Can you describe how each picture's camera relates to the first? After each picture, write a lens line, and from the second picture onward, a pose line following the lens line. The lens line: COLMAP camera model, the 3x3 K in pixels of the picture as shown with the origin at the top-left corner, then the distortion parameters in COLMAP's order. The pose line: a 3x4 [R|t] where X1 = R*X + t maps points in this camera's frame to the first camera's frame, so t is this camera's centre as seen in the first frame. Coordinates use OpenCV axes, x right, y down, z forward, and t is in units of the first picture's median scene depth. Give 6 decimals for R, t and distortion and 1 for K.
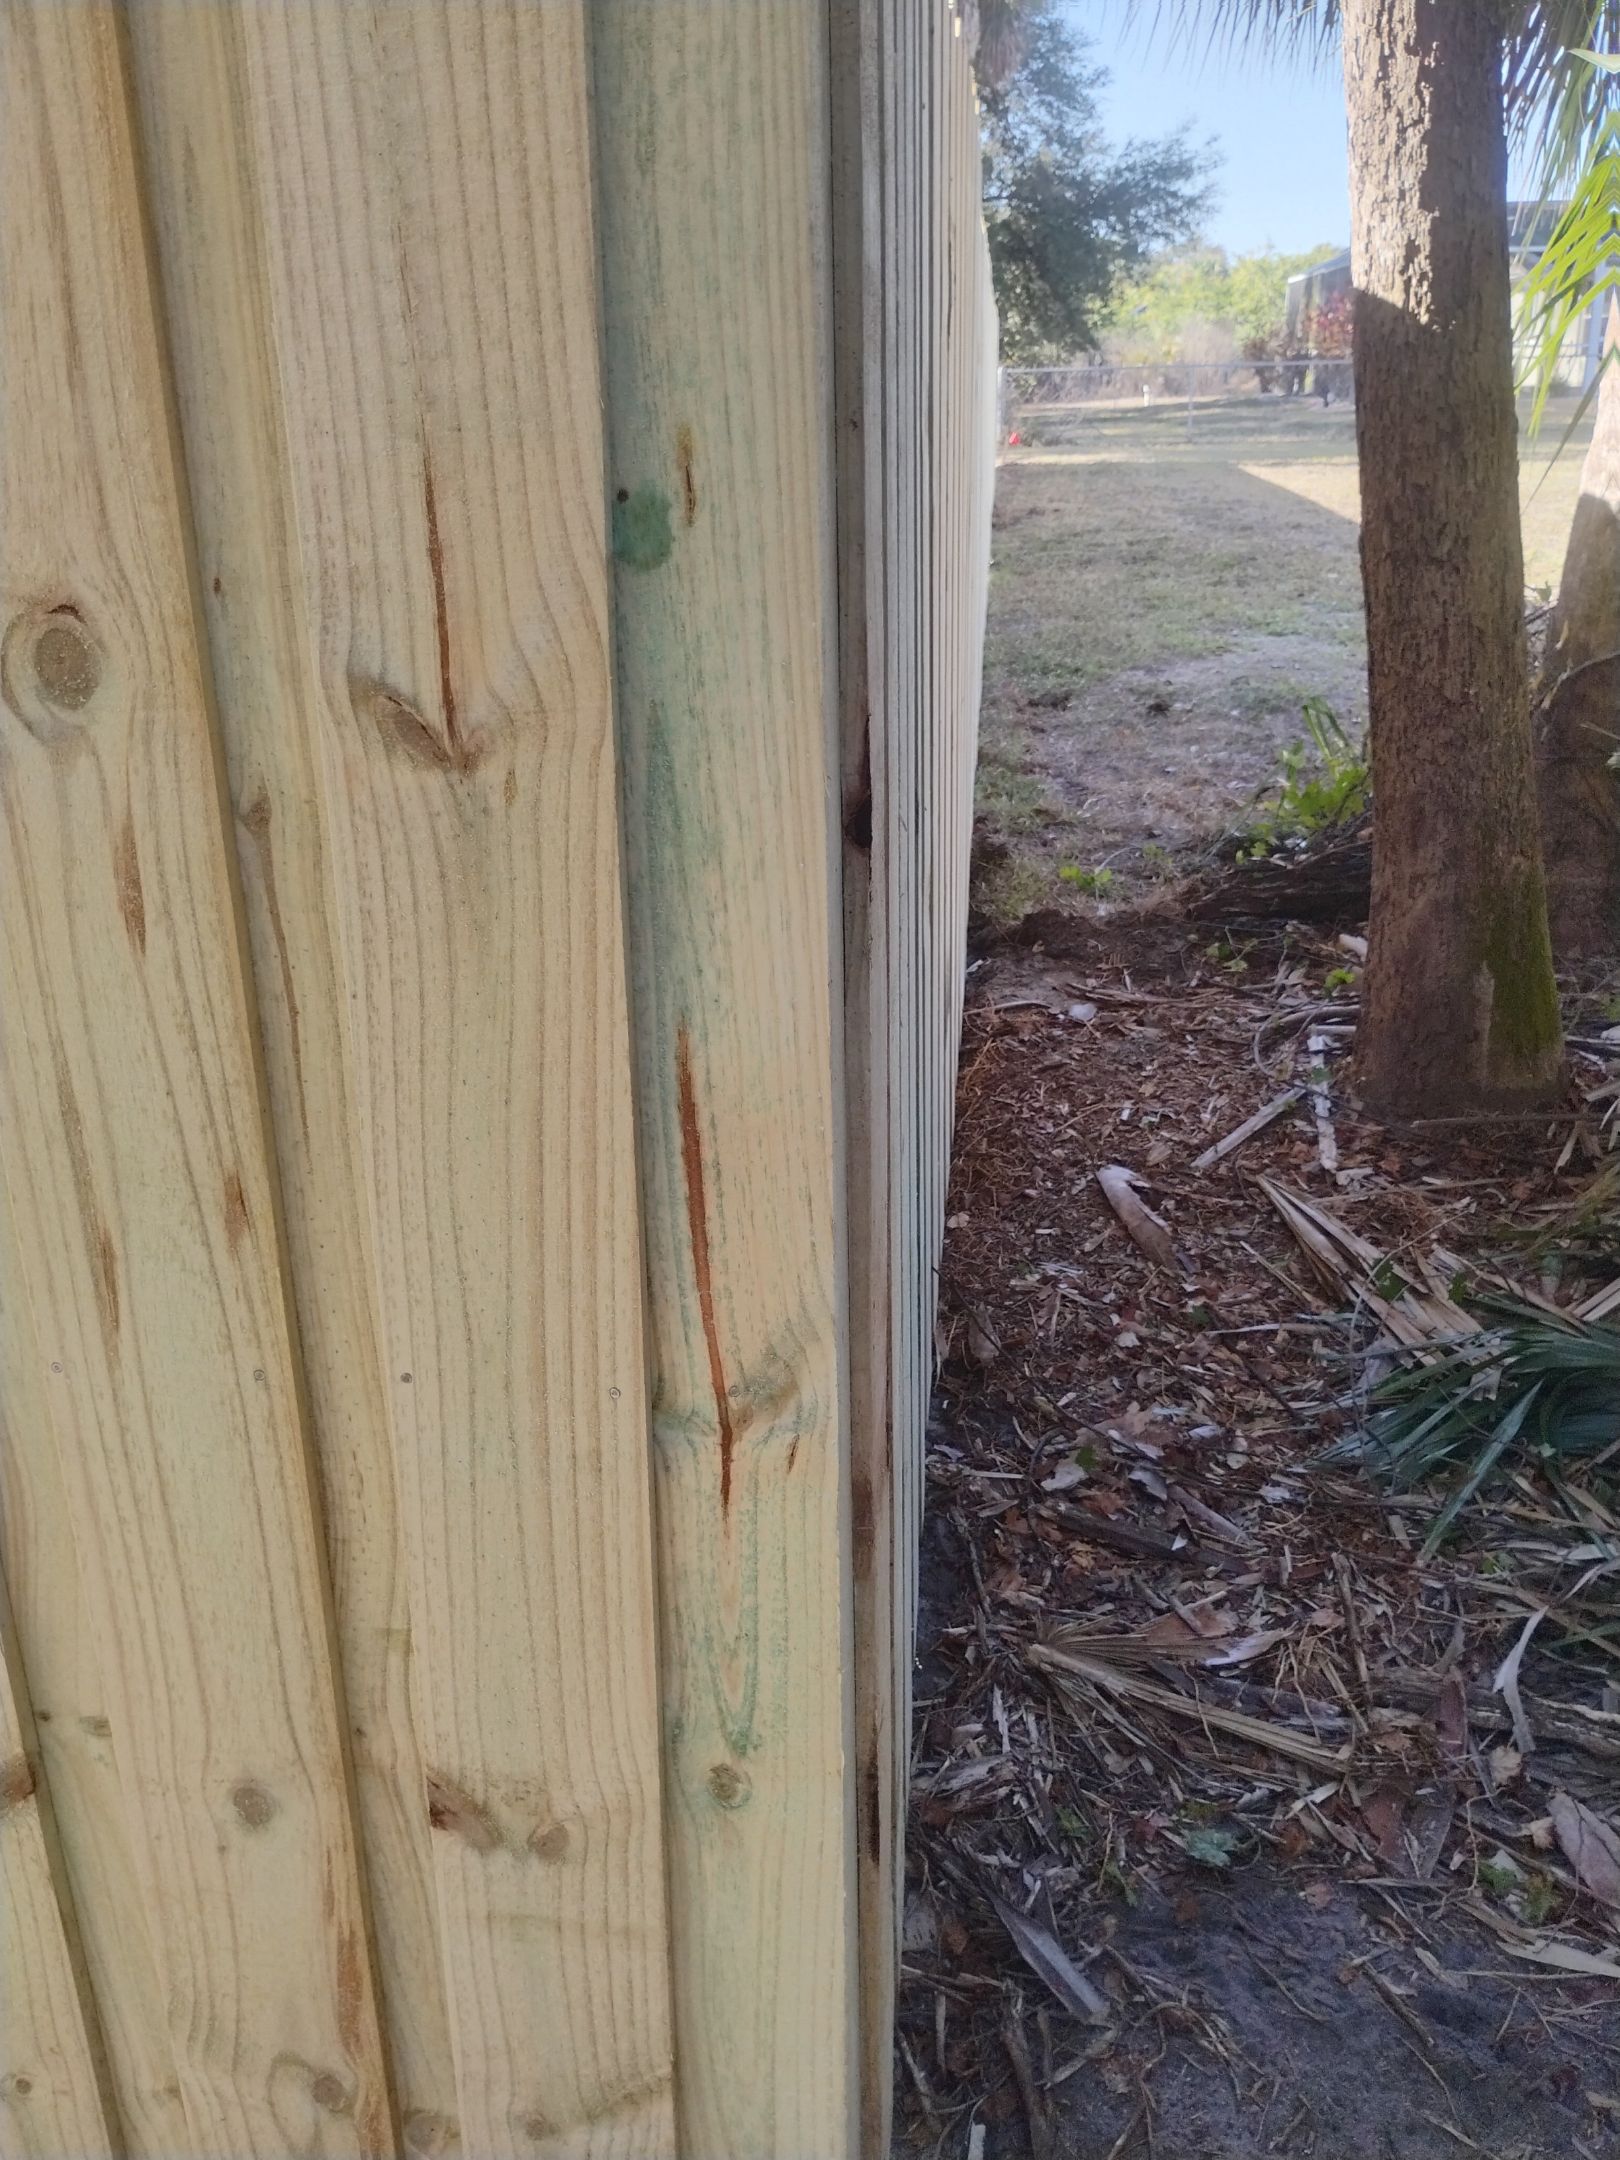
lens RADIAL K [[1804.0, 0, 854.7], [0, 1804.0, 1136.6], [0, 0, 1]] dist [0.051304, -0.086307]
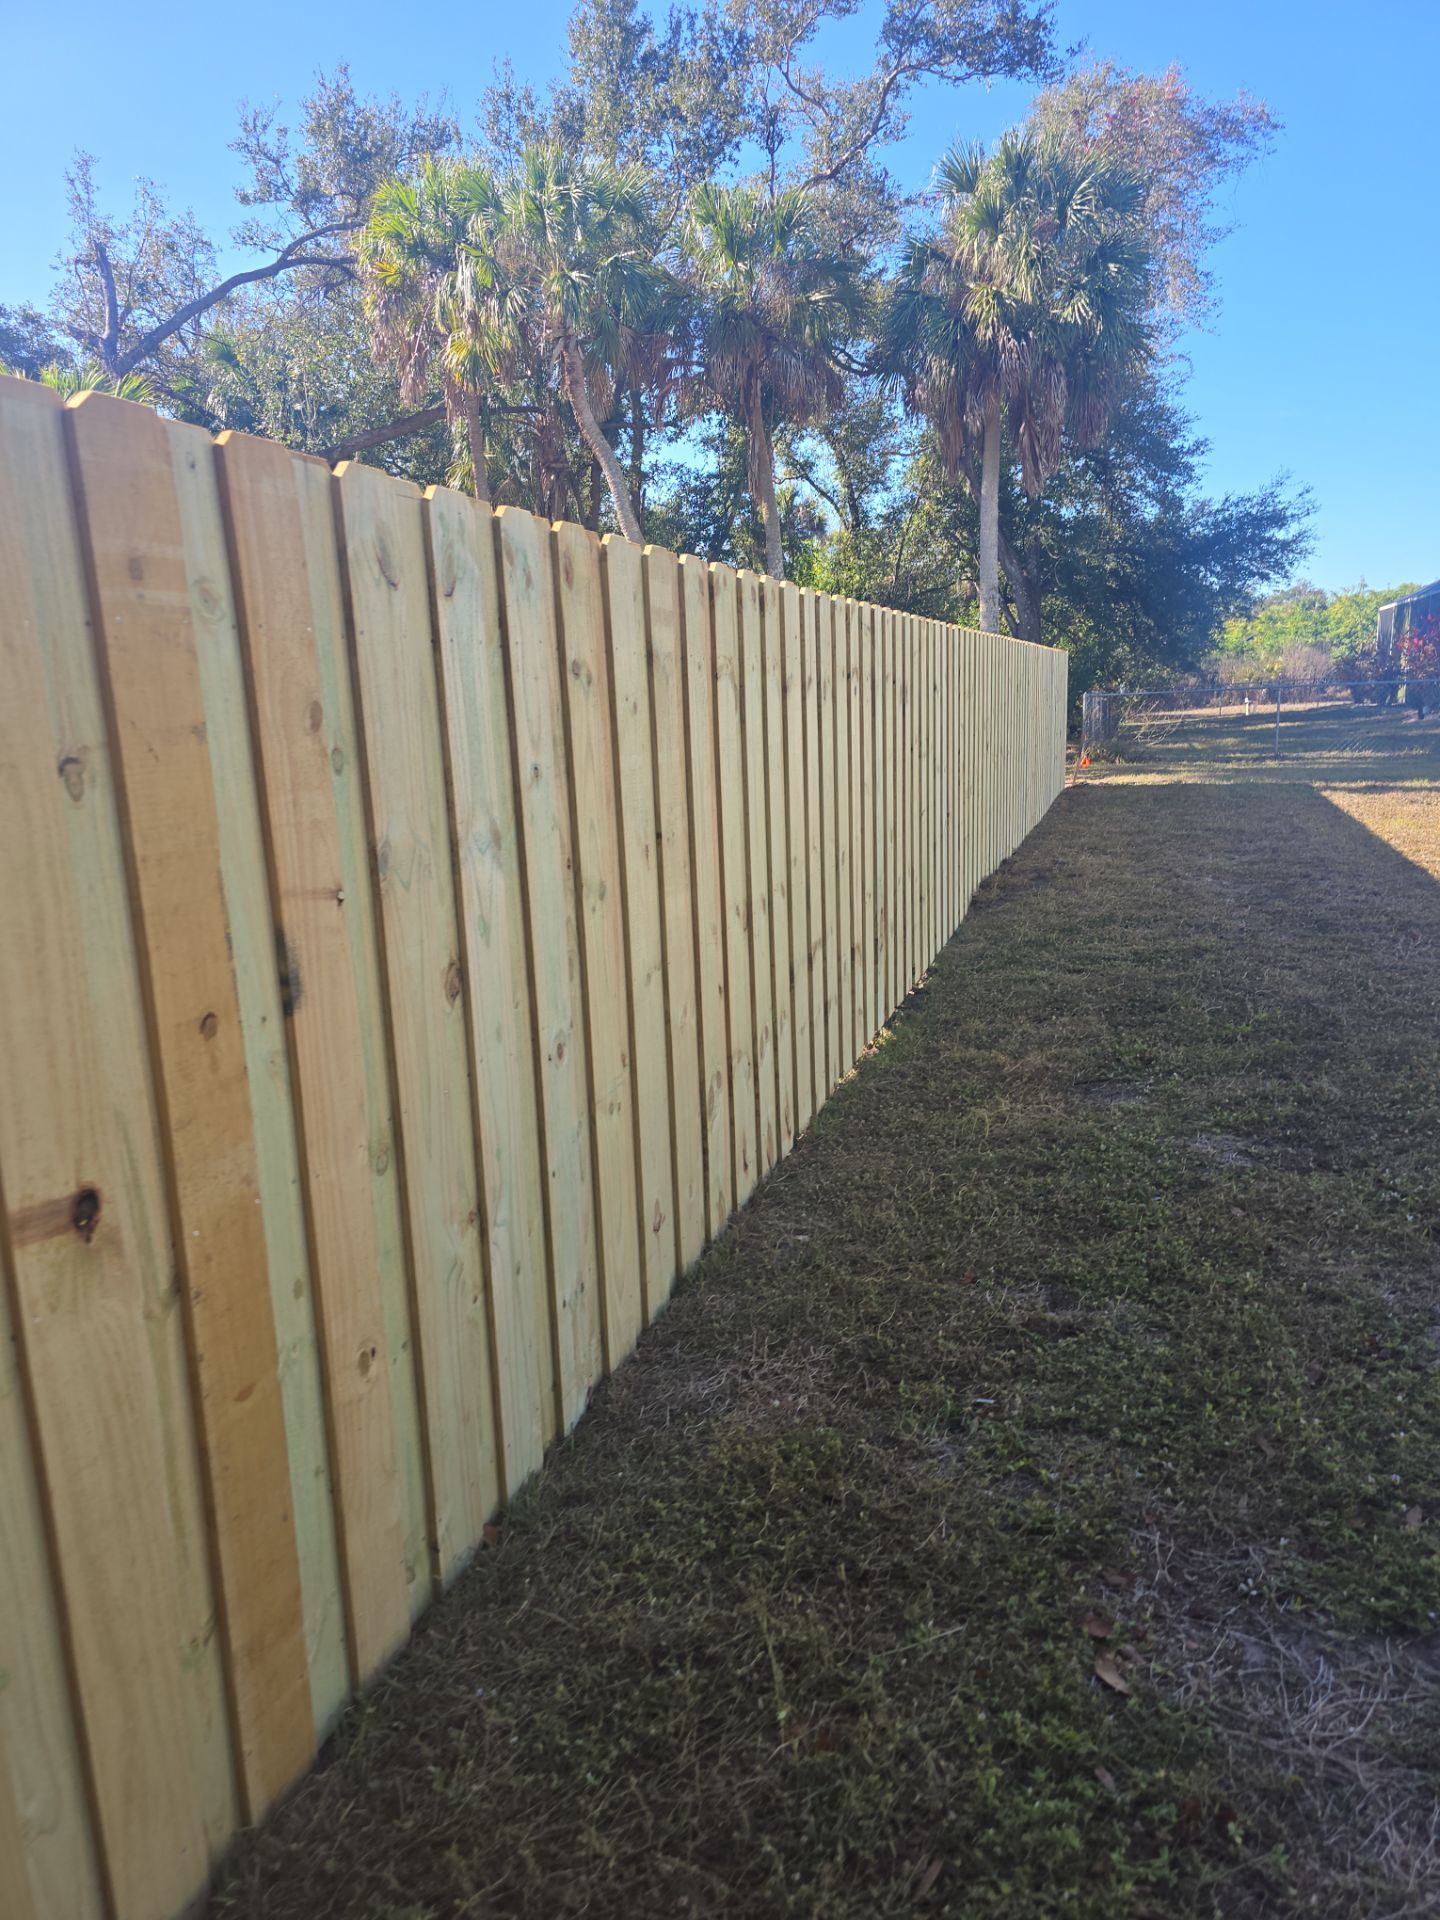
lens RADIAL K [[1302.2, 0, 720.9], [0, 1302.2, 976.1], [0, 0, 1]] dist [0.097393, -0.098698]
pose [[0.972571, 0.035456, -0.229888, 0.449627], [-0.076739, 0.981890, -0.173217, -0.847313], [0.219583, 0.186107, 0.957678, 1.892983]]
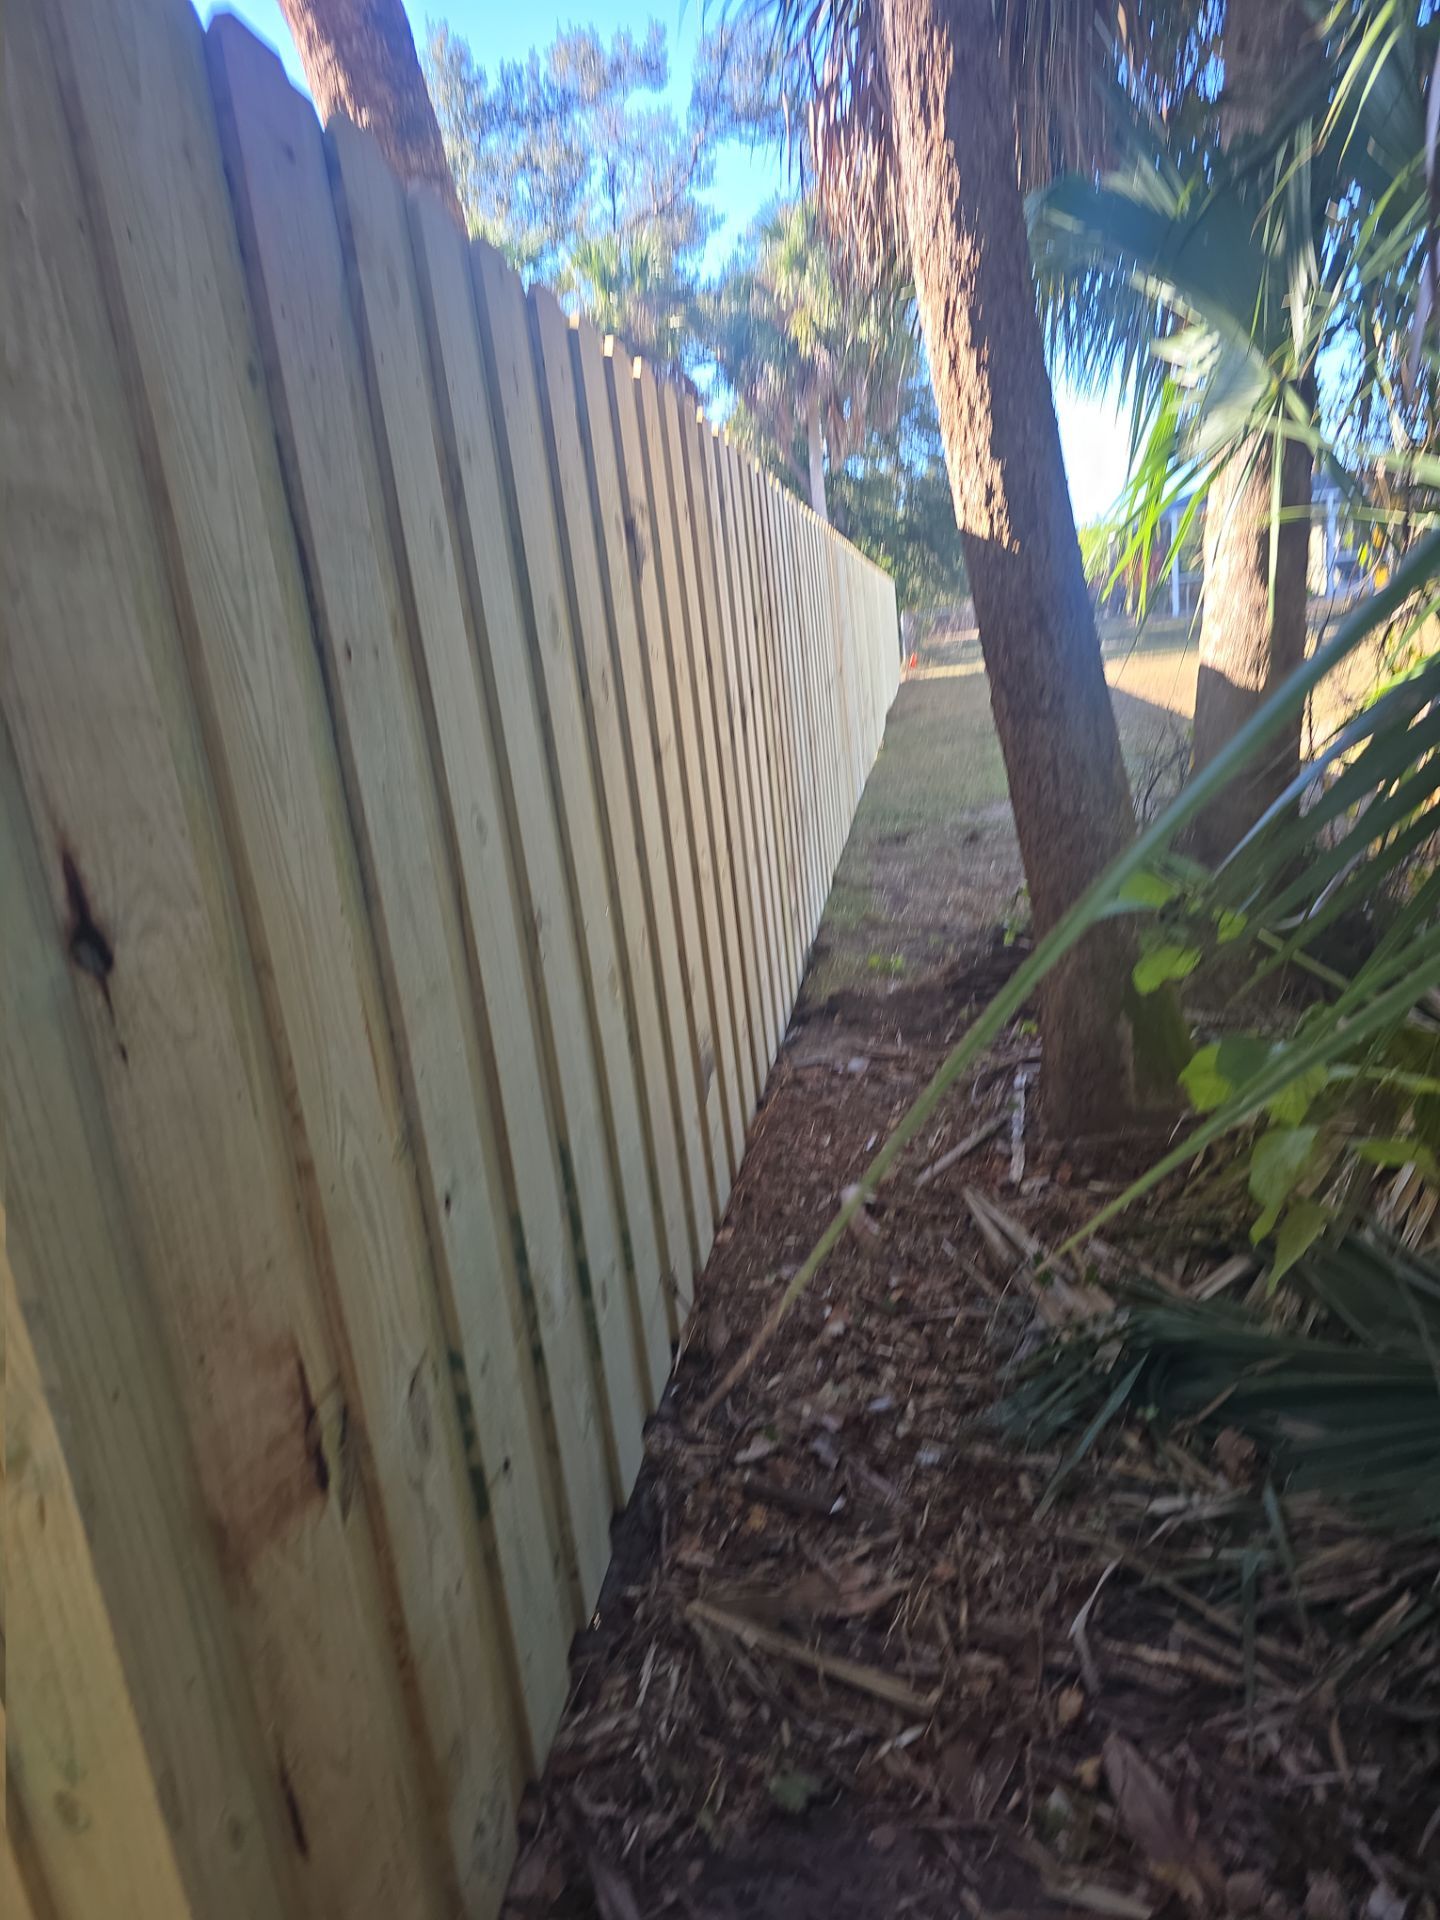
lens RADIAL K [[1296.9, 0, 752.6], [0, 1296.9, 997.1], [0, 0, 1]] dist [0.060430, -0.073418]
pose [[0.995470, -0.060736, -0.073147, 0.181651], [0.051223, 0.990764, -0.125547, -0.005222], [0.080097, 0.121231, 0.989387, 0.075128]]
